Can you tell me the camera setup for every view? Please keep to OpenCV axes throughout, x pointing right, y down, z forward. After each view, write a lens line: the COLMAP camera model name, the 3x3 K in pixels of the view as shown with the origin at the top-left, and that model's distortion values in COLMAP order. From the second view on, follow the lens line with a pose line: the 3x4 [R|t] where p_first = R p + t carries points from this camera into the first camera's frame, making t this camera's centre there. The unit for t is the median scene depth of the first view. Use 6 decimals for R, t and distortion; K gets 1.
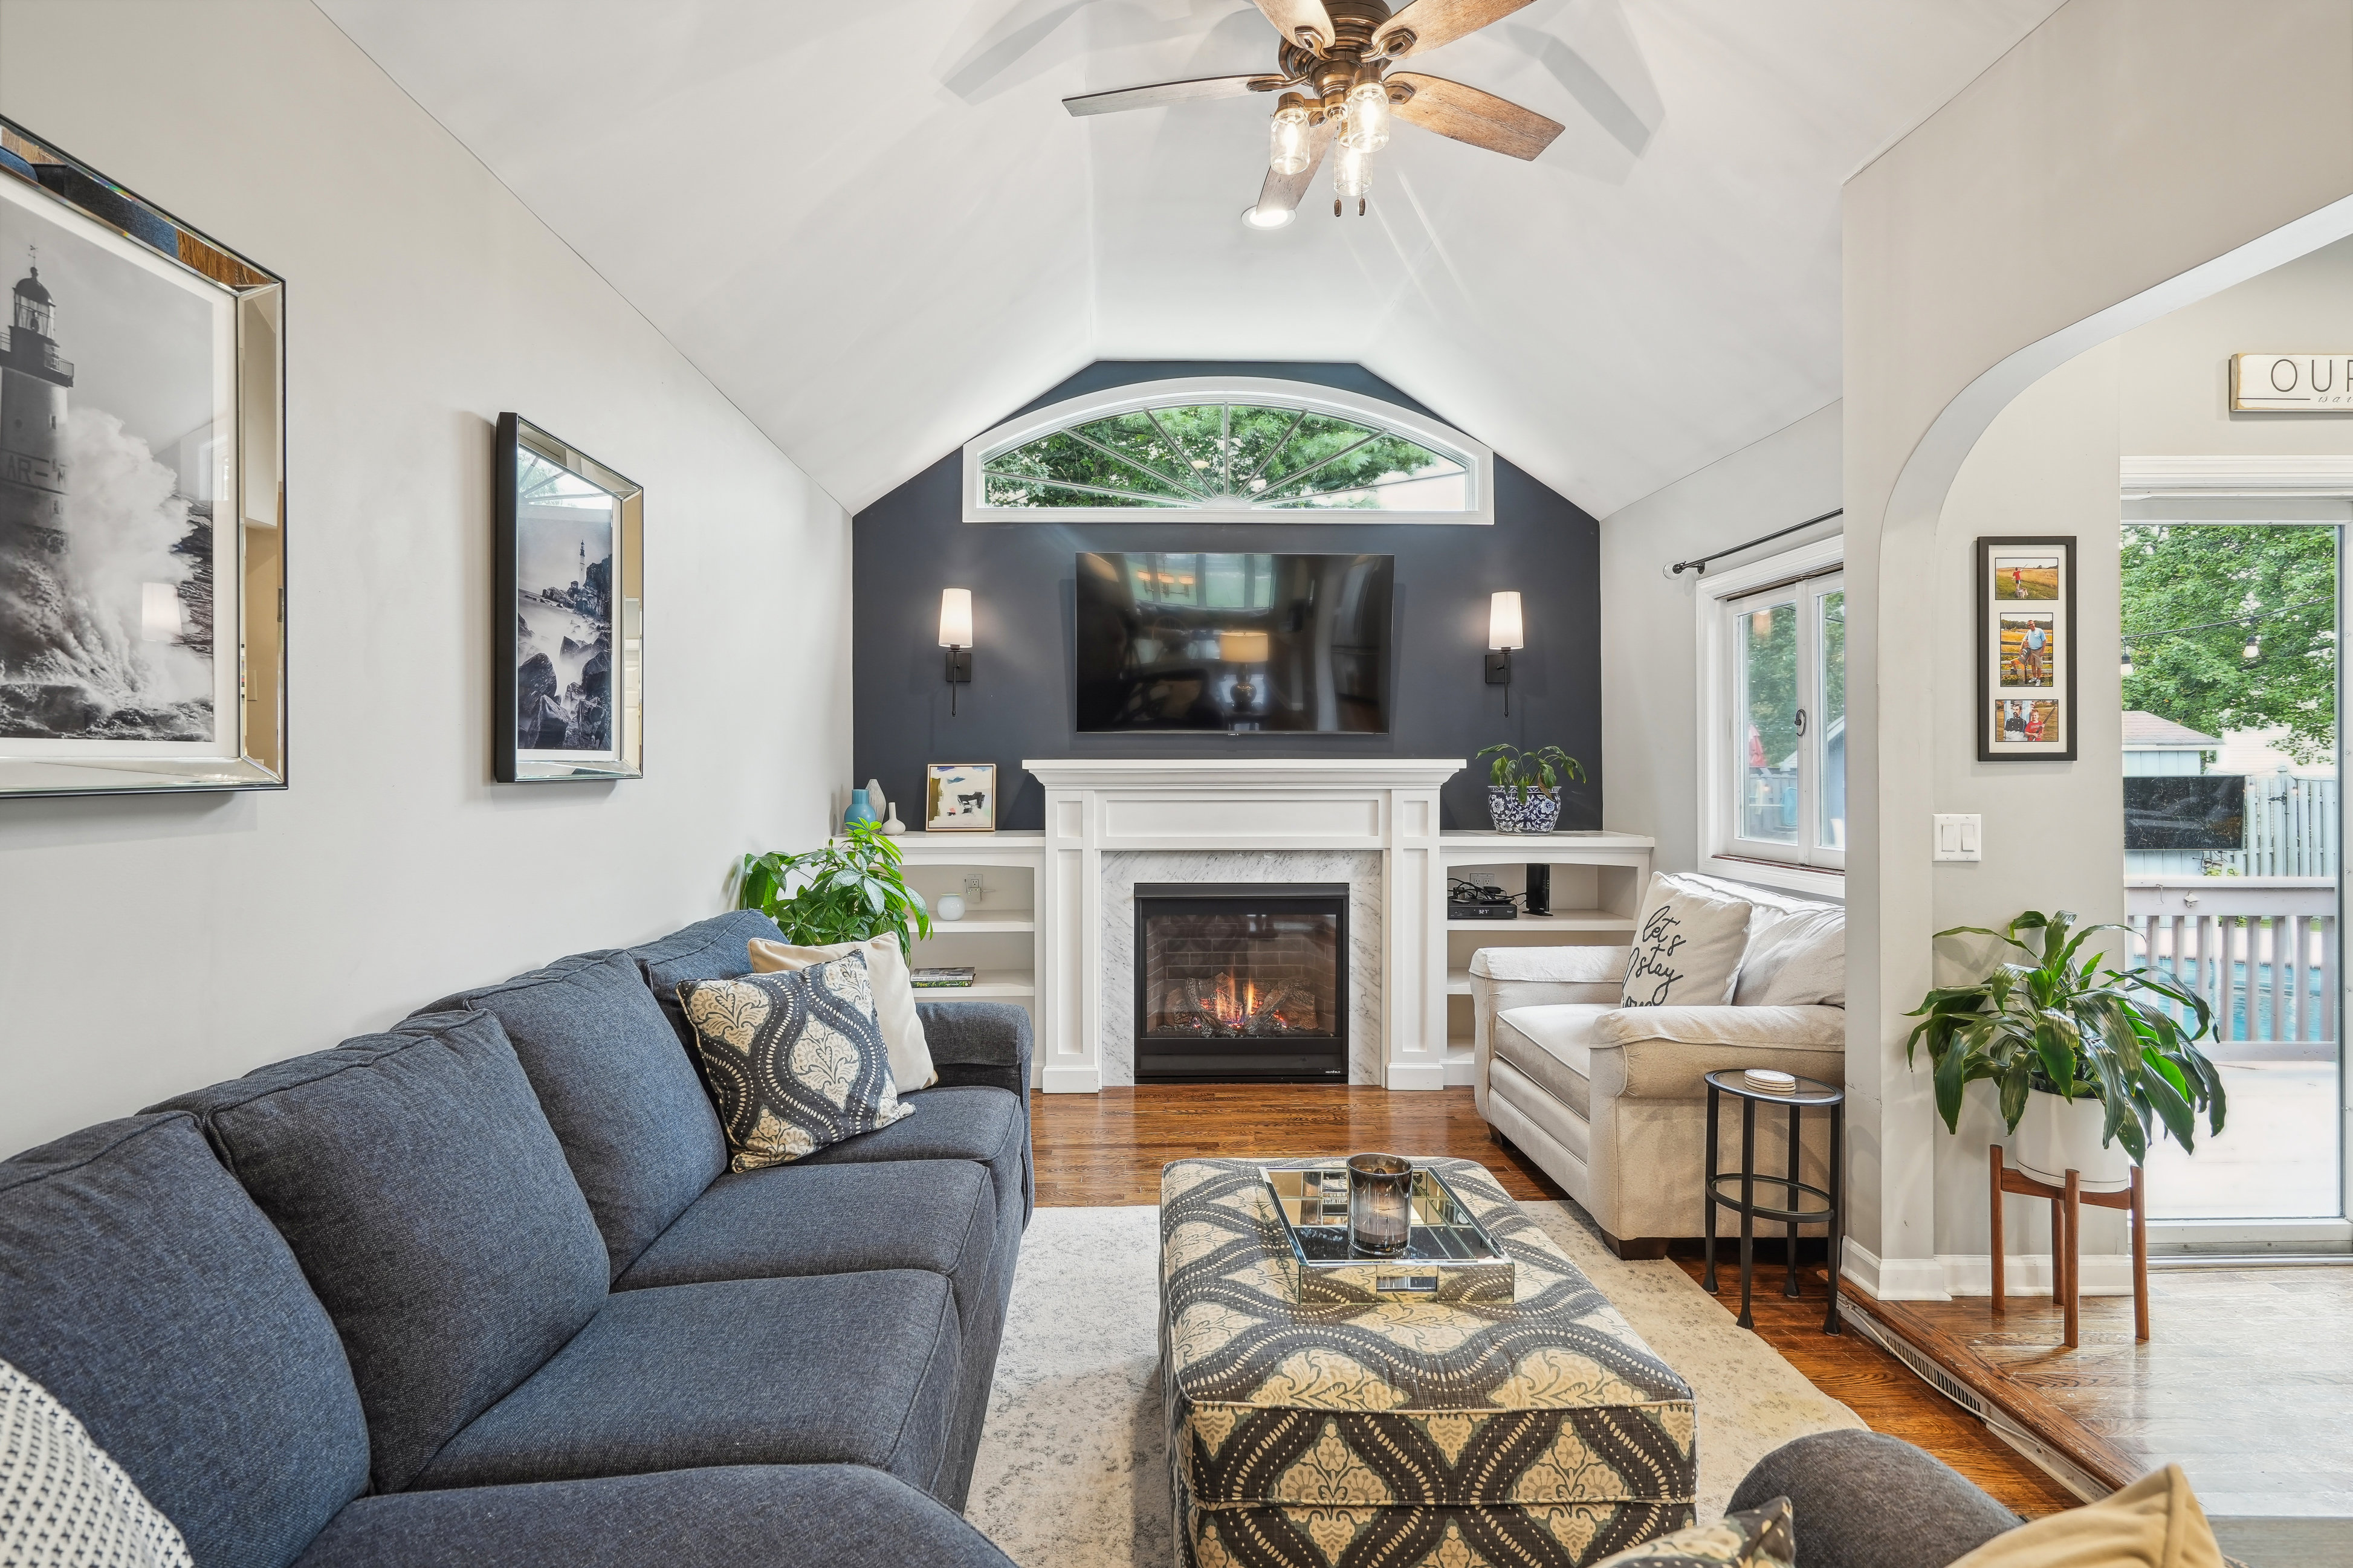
lens RADIAL K [[1161.4, 0, 1159.3], [0, 1161.4, 765.3], [0, 0, 1]] dist [0.010565, 0.000907]
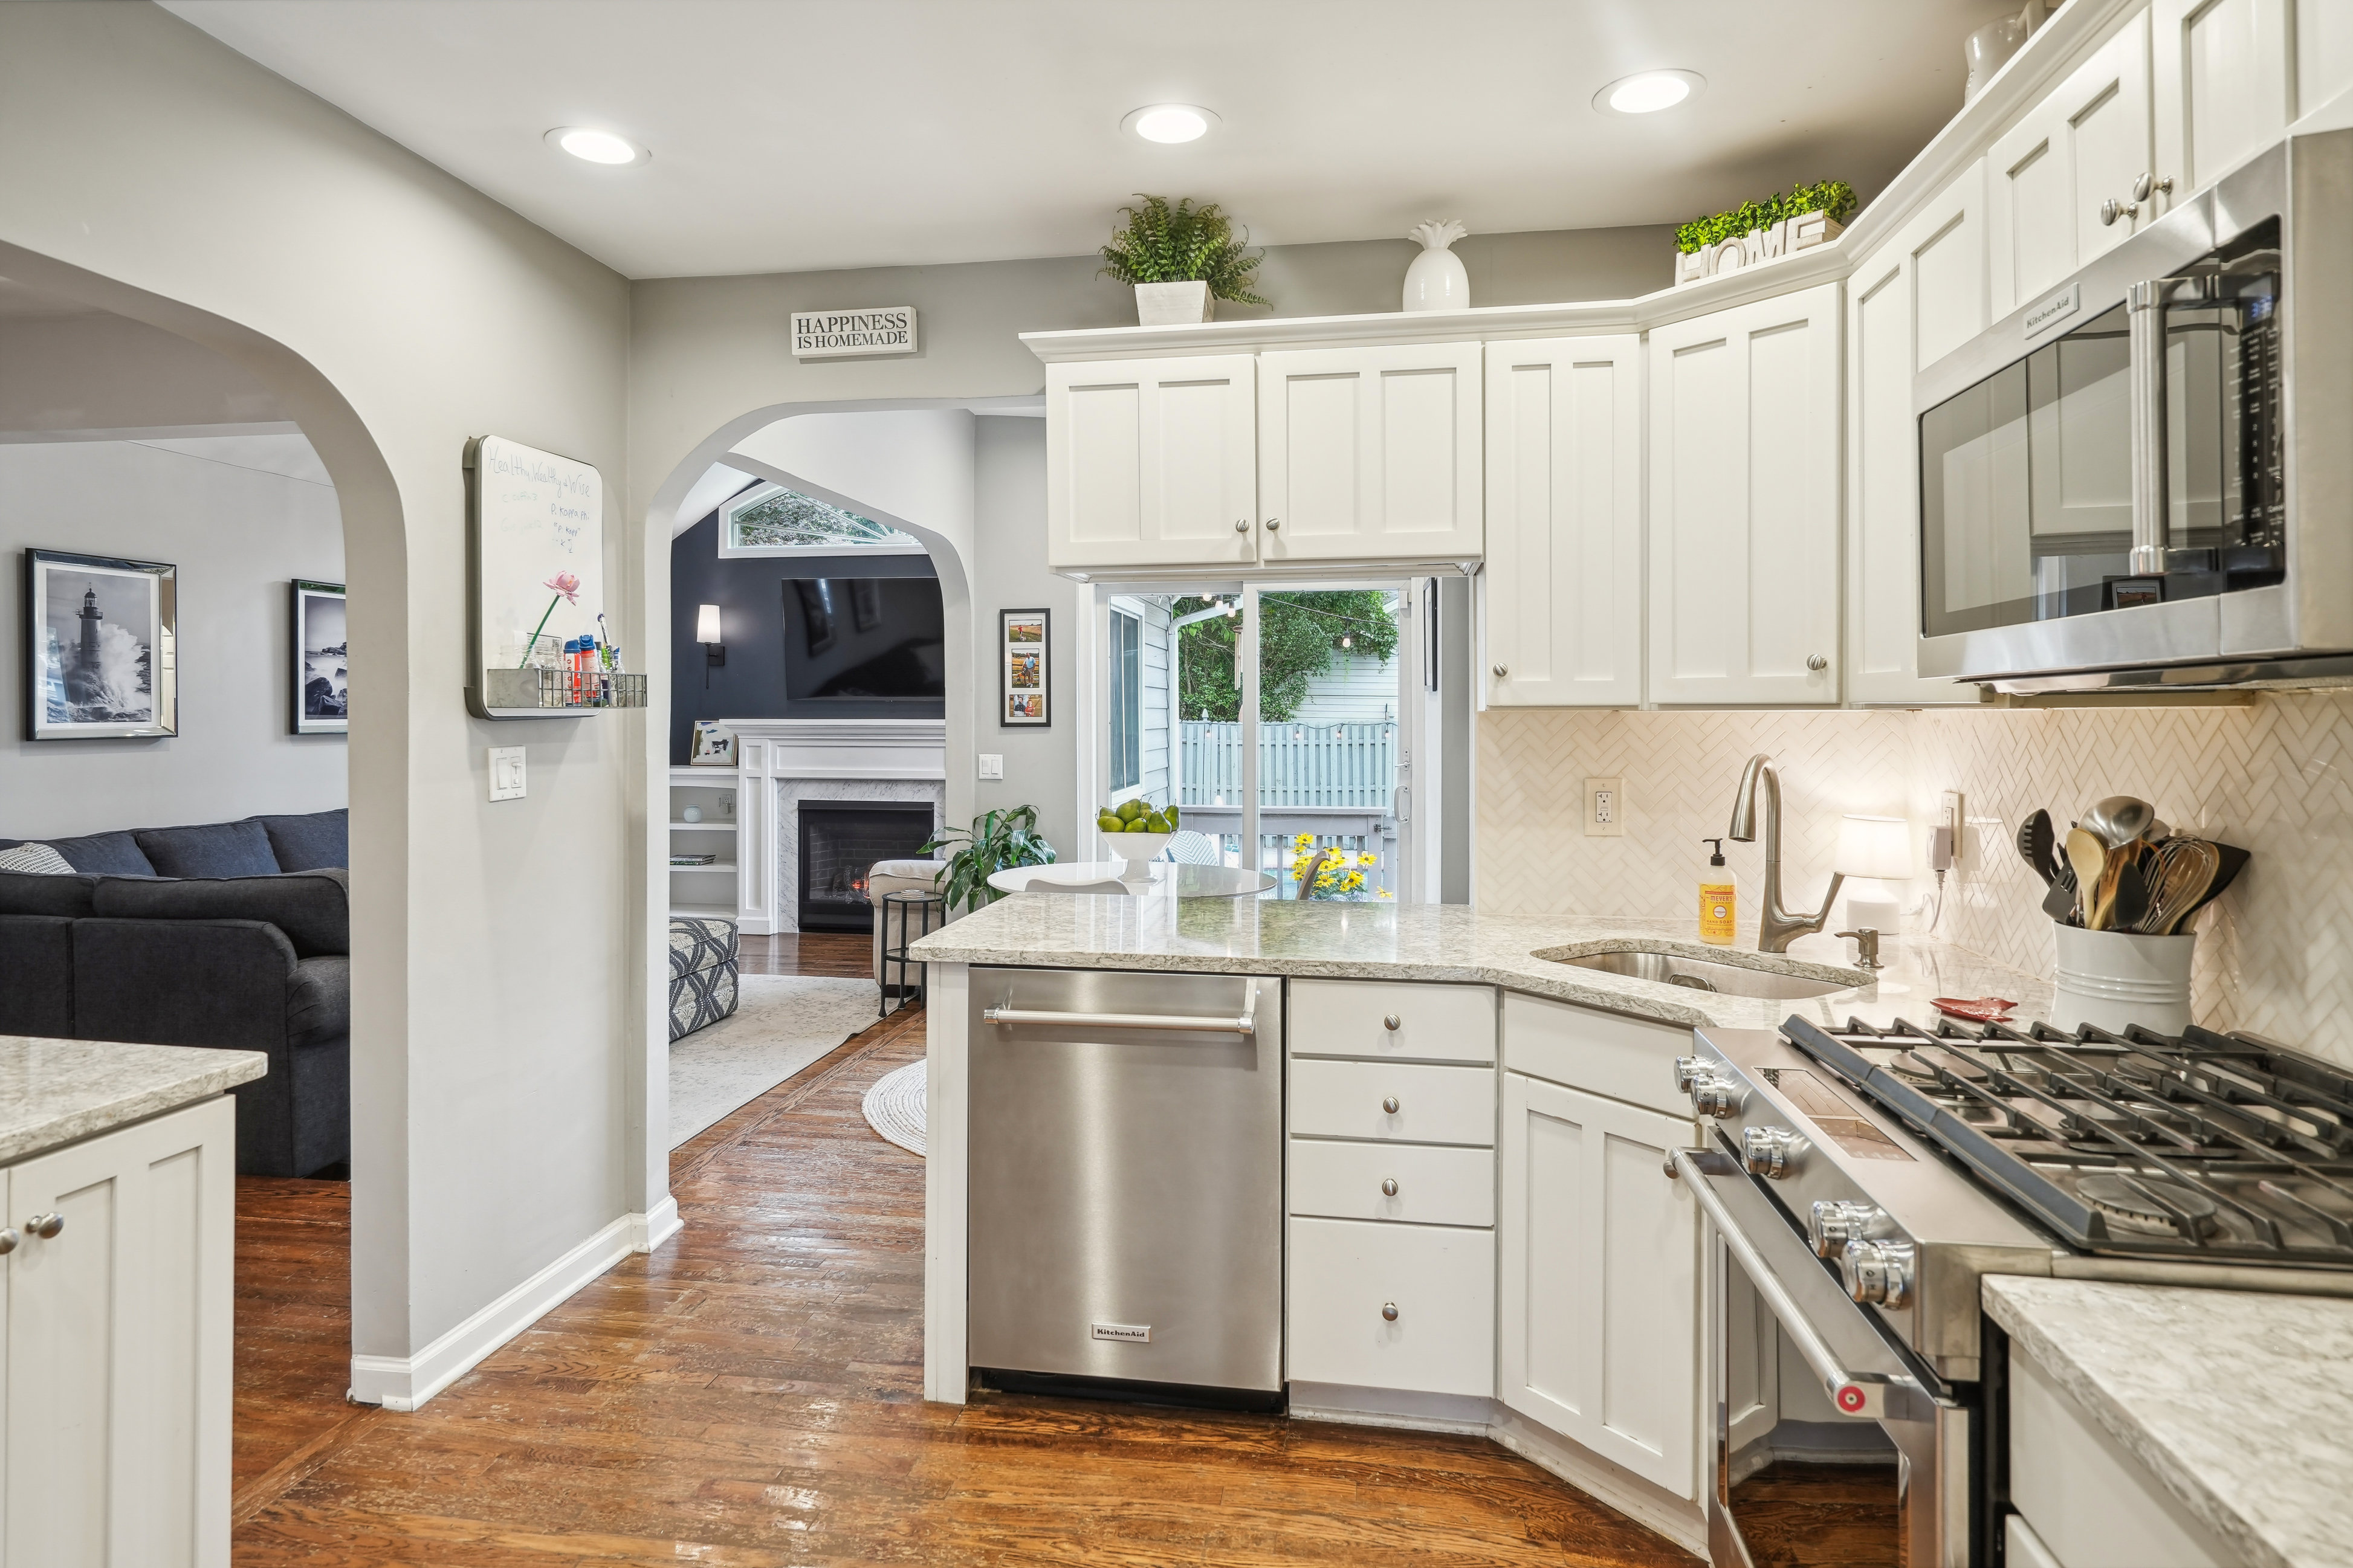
lens RADIAL K [[1327.0, 0, 1171.9], [0, 1327.0, 726.4], [0, 0, 1]] dist [0.006828, 0.000443]
pose [[0.980929, 0.005174, -0.194297, 0.798288], [-0.002623, 0.999907, 0.013385, -0.019536], [0.194348, -0.012620, 0.980851, -0.610316]]
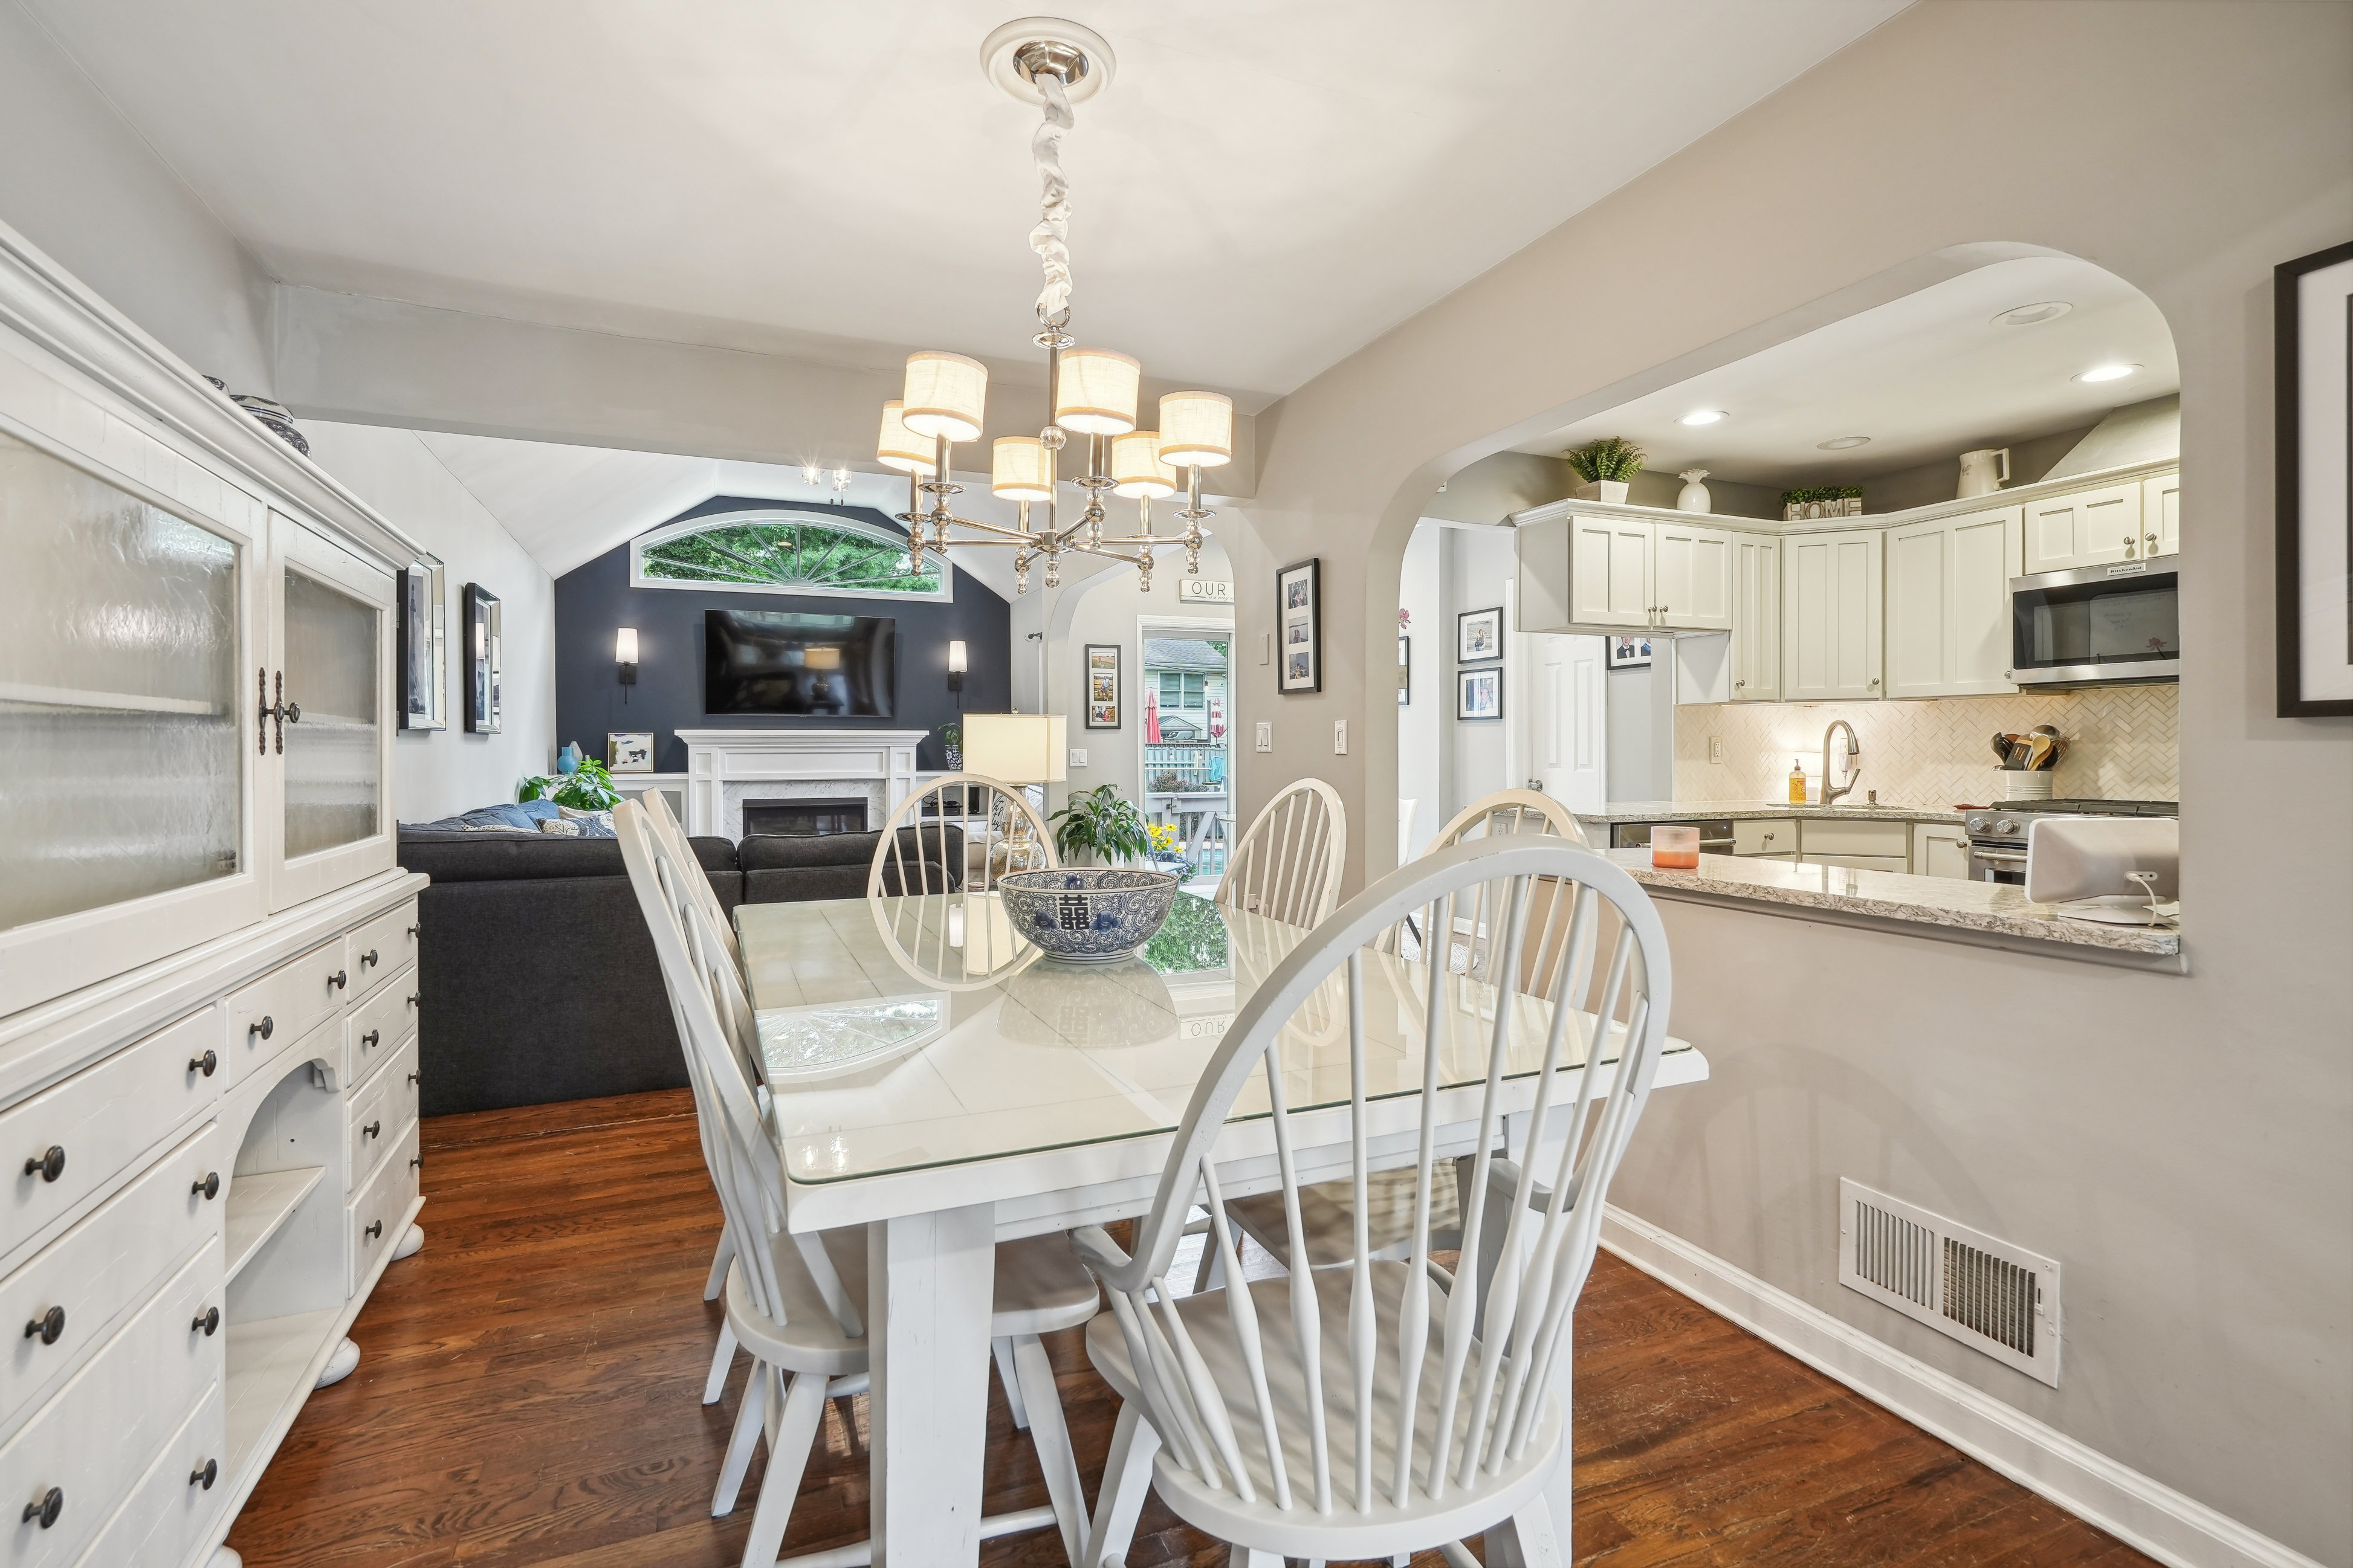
lens RADIAL K [[1069.4, 0, 1164.6], [0, 1069.4, 761.9], [0, 0, 1]] dist [0.000337, 0.000704]
pose [[0.936666, -0.005710, 0.350177, 0.010361], [0.000872, 0.999902, 0.013971, 0.021481], [-0.350222, -0.012781, 0.936579, -0.764695]]
